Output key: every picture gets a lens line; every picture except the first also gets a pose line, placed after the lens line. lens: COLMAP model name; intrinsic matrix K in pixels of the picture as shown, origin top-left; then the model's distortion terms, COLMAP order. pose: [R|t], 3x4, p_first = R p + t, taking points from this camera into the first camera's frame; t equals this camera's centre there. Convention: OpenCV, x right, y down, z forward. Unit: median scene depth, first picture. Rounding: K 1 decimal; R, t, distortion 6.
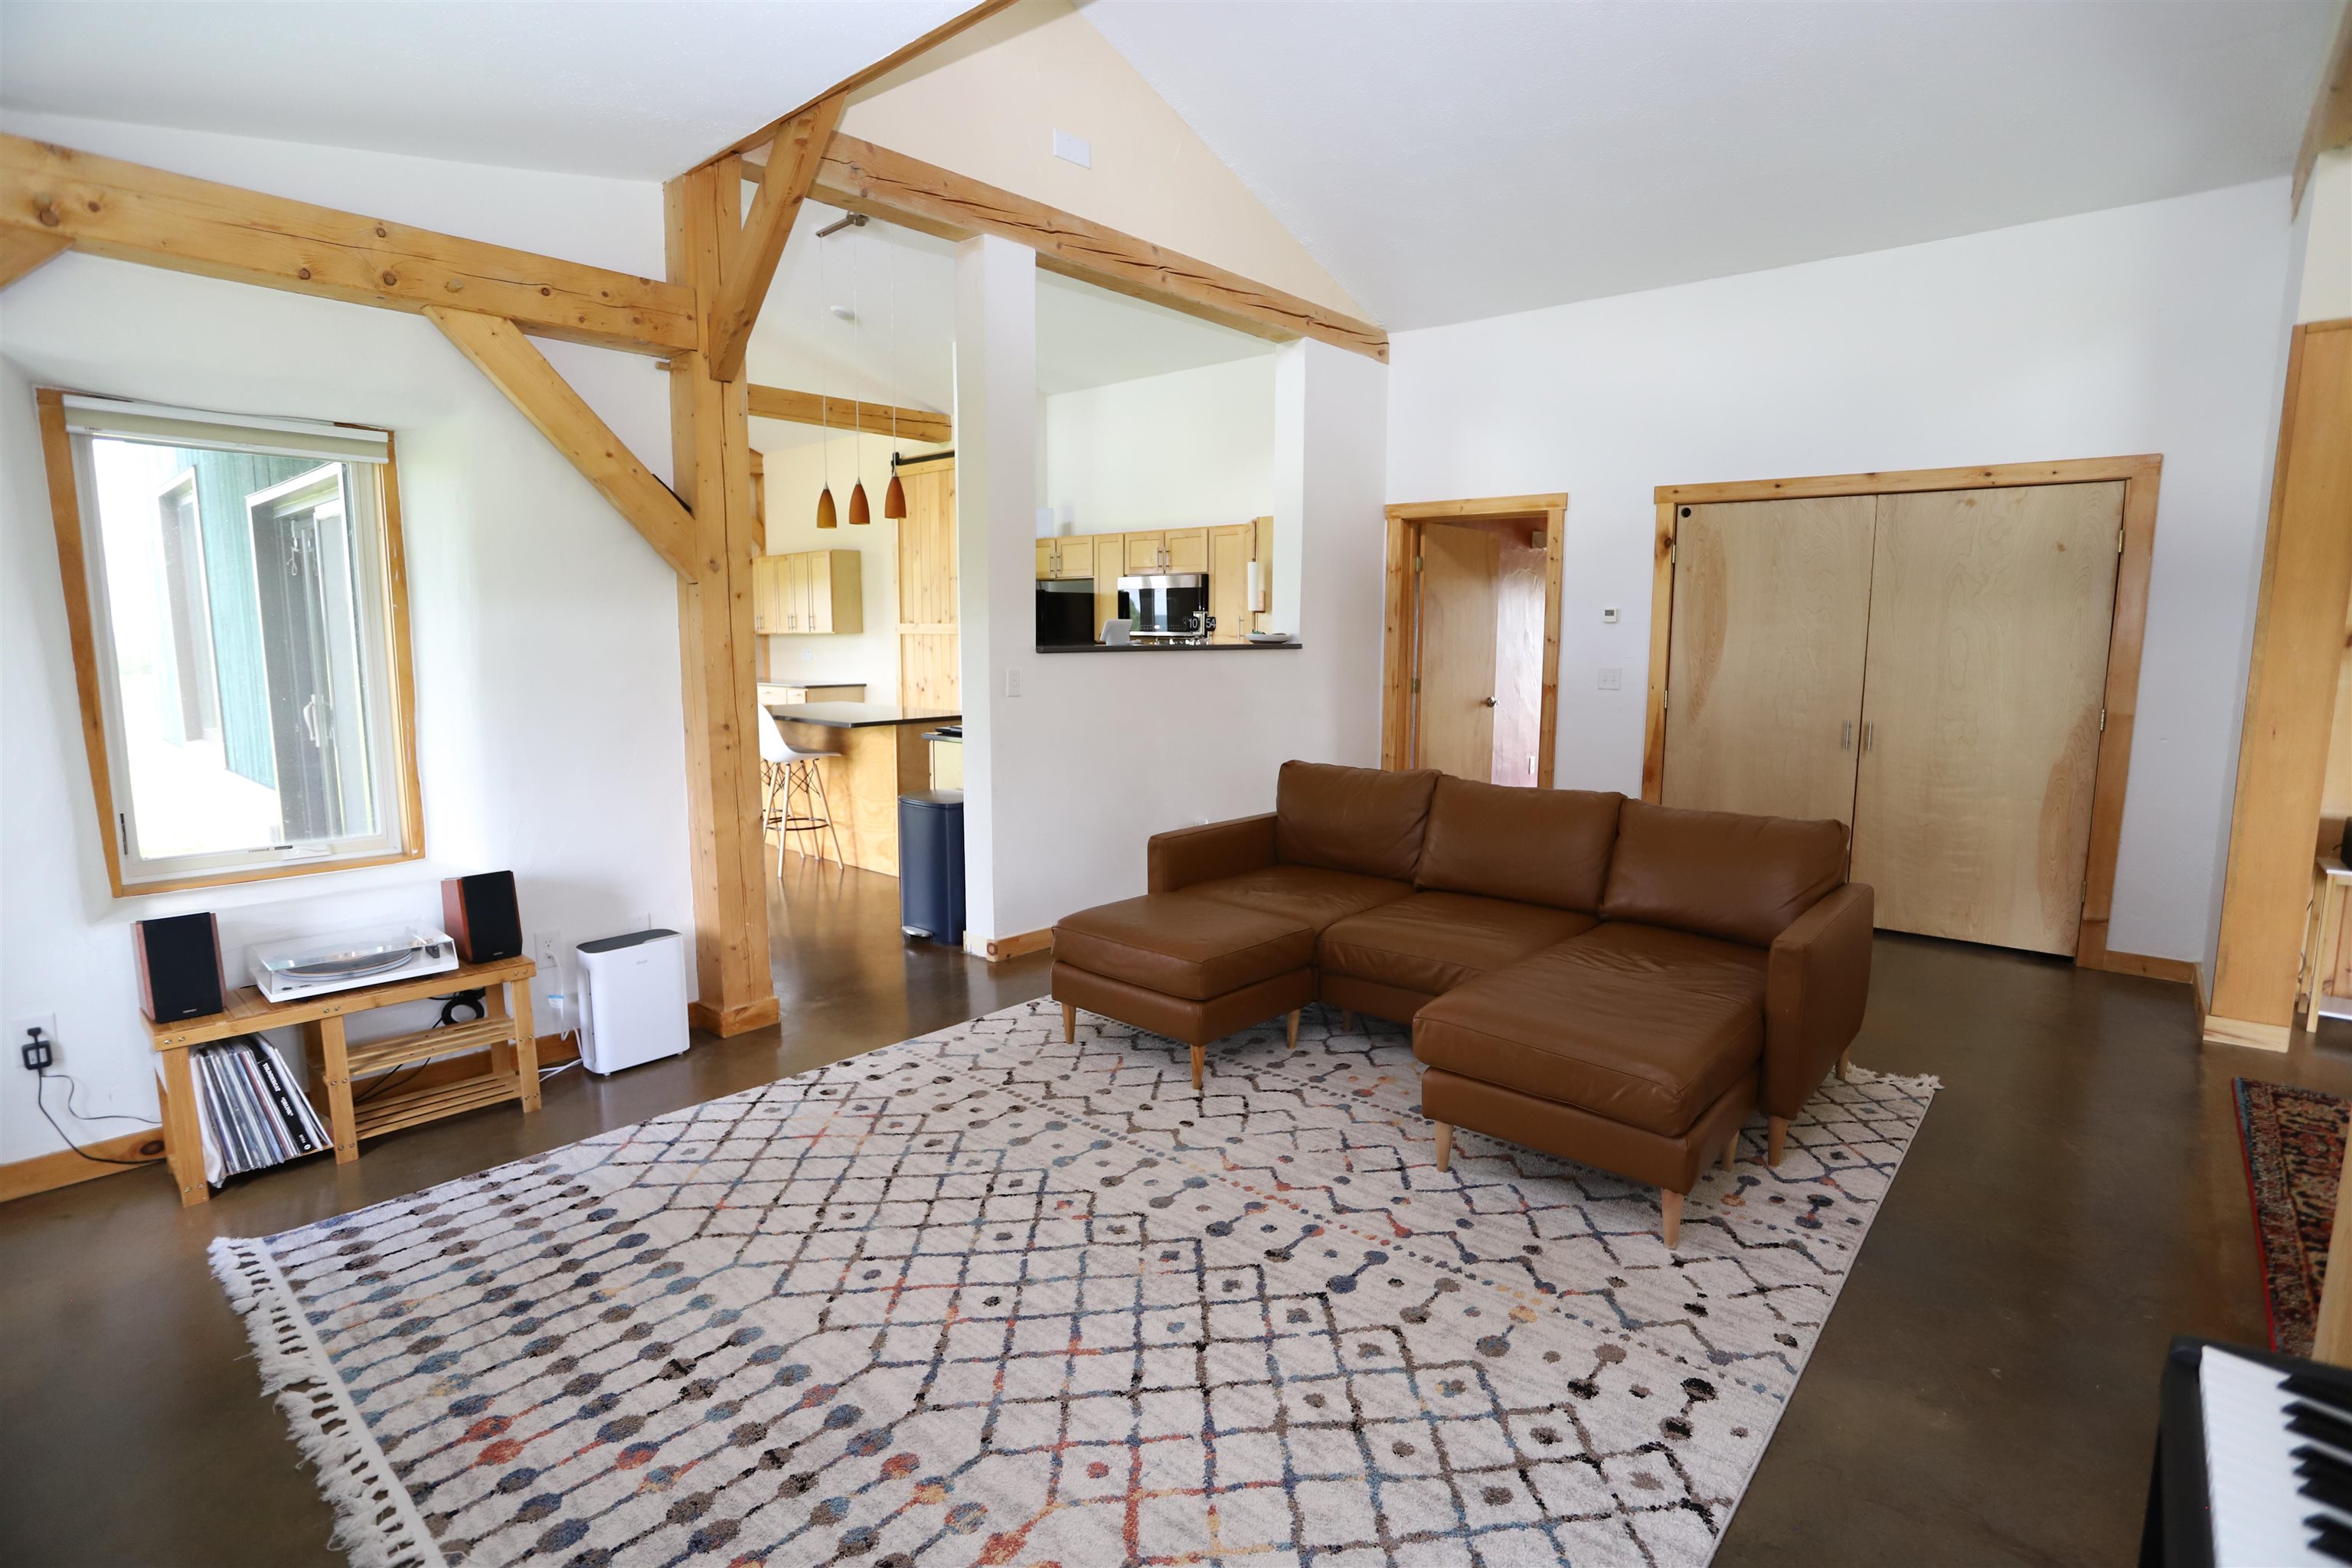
lens RADIAL K [[1141.5, 0, 1176.0], [0, 1141.5, 784.0], [0, 0, 1]] dist [-0.051155, 0.000023]
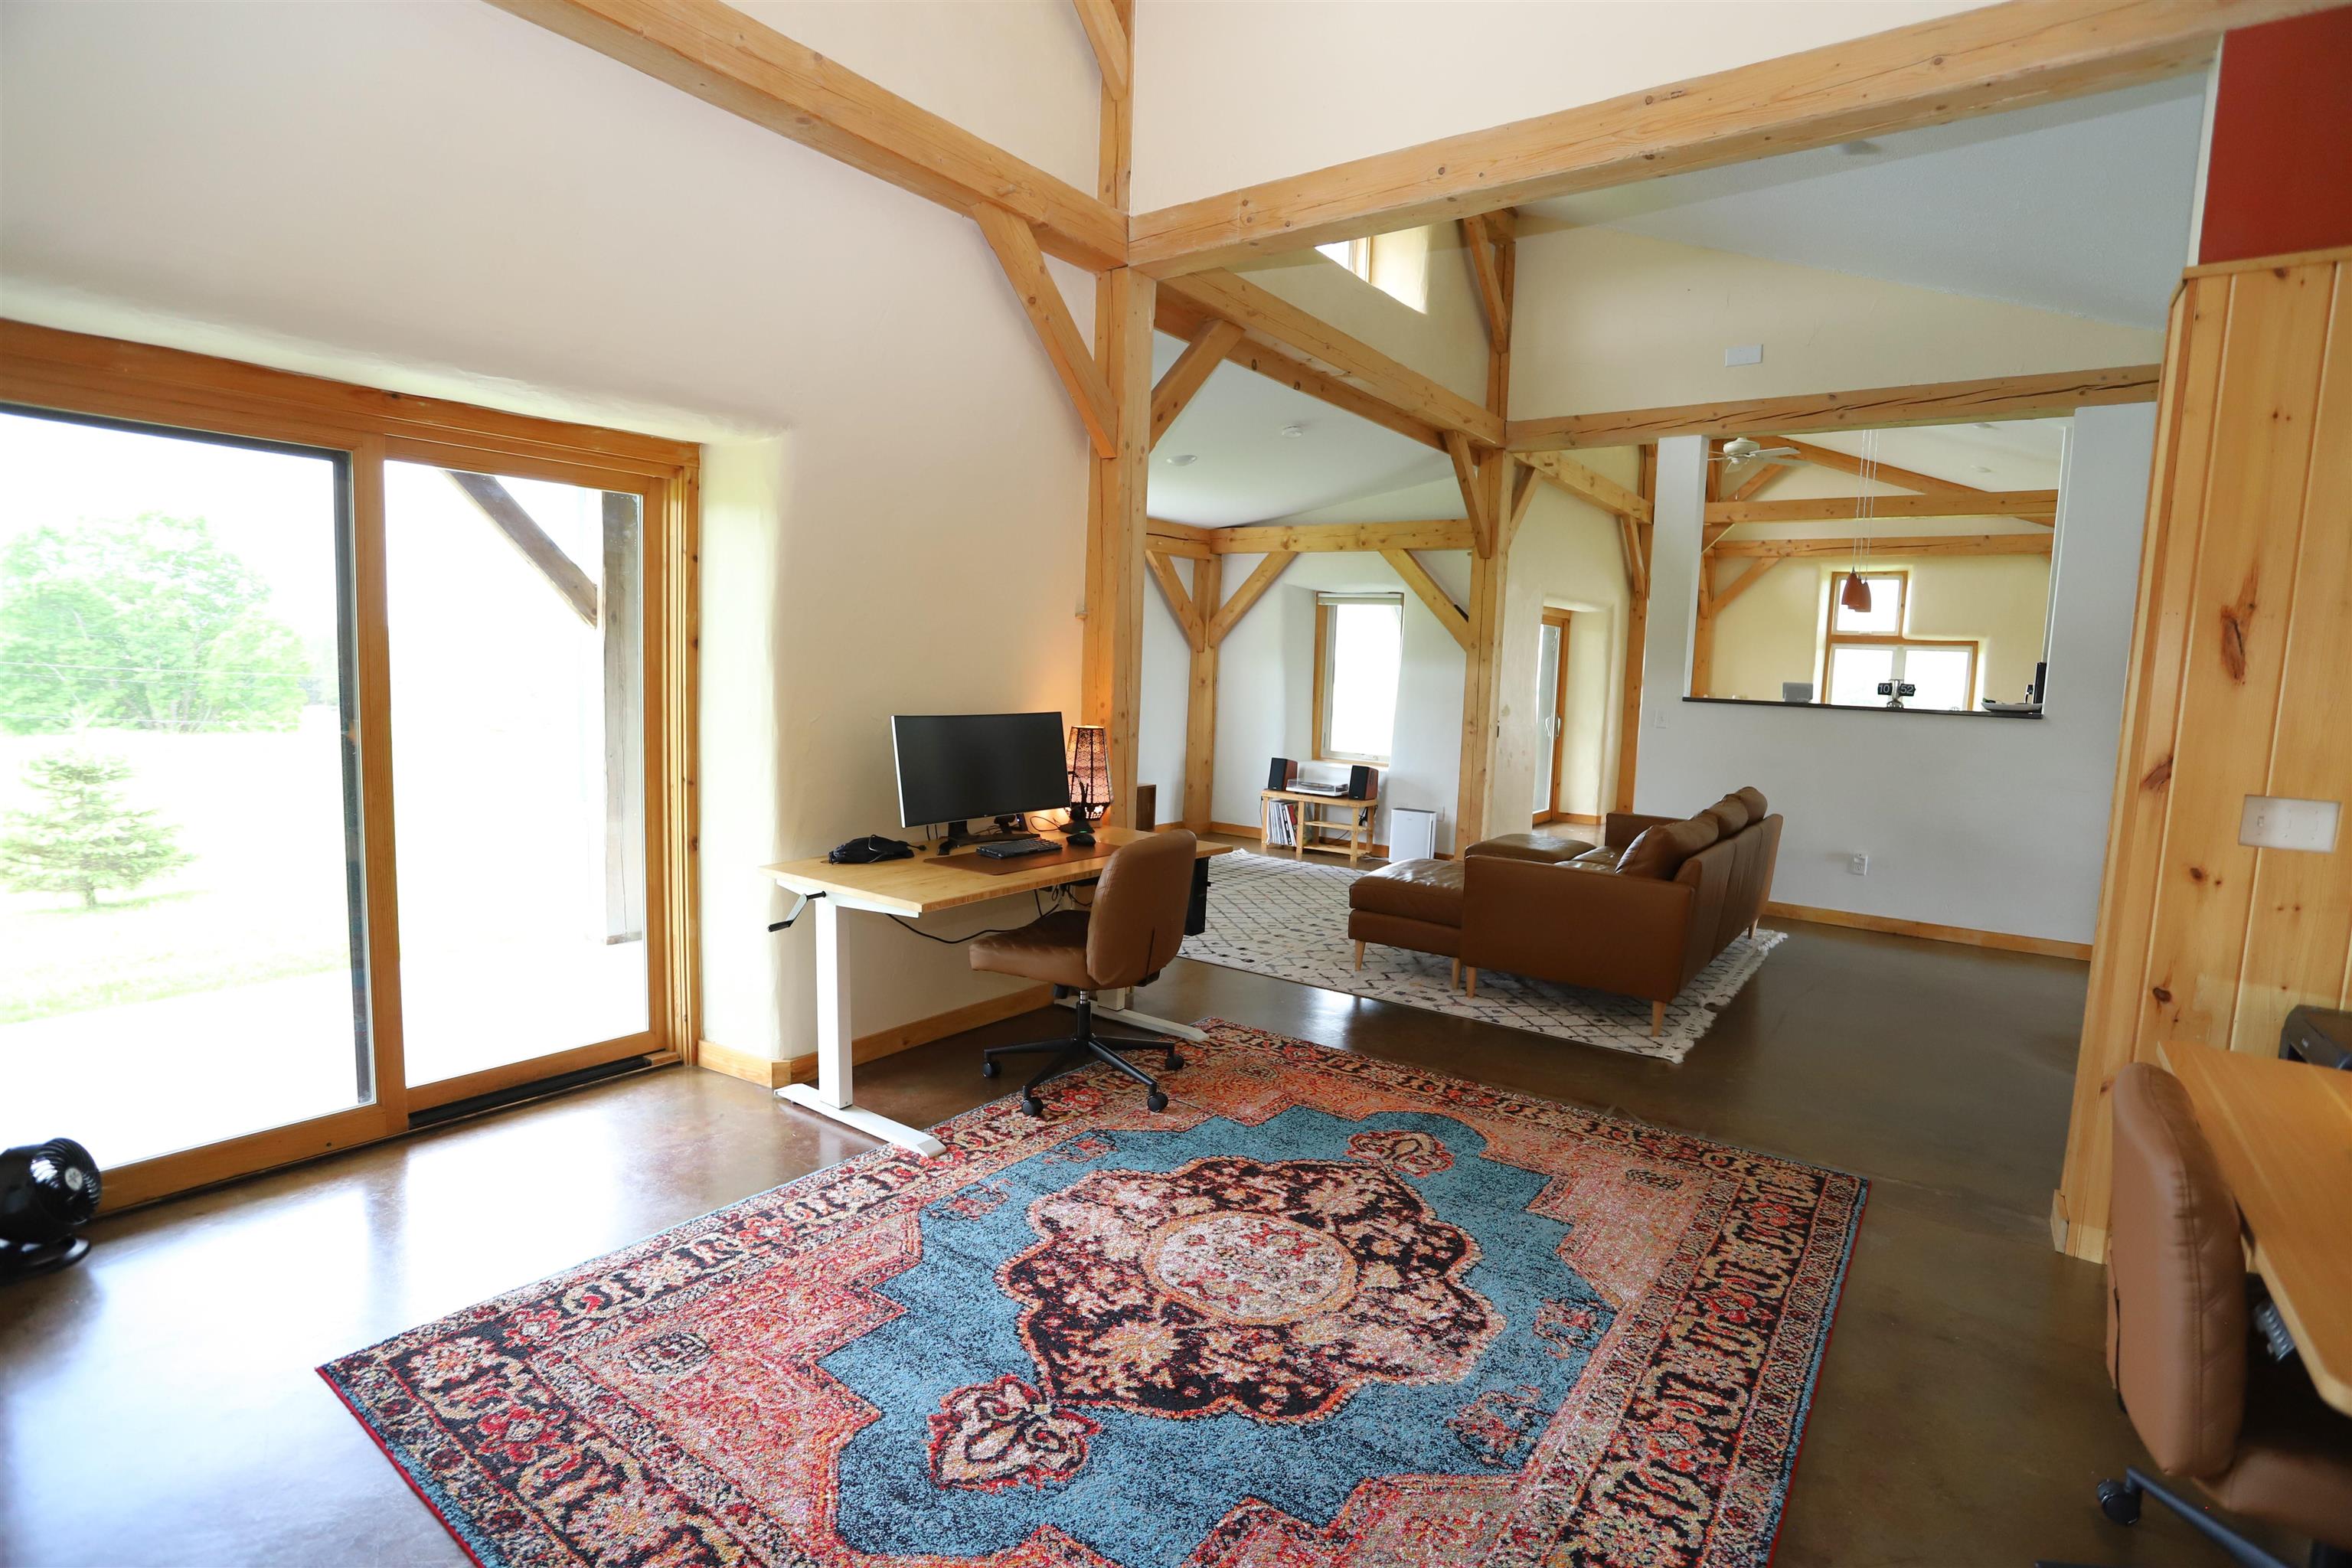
lens RADIAL K [[1141.5, 0, 1176.0], [0, 1141.5, 784.0], [0, 0, 1]] dist [-0.051155, 0.000023]
pose [[0.089024, 0.106827, -0.990284, 0.956972], [-0.170301, 0.981224, 0.090540, -0.020726], [0.981362, 0.160586, 0.105545, 0.156315]]
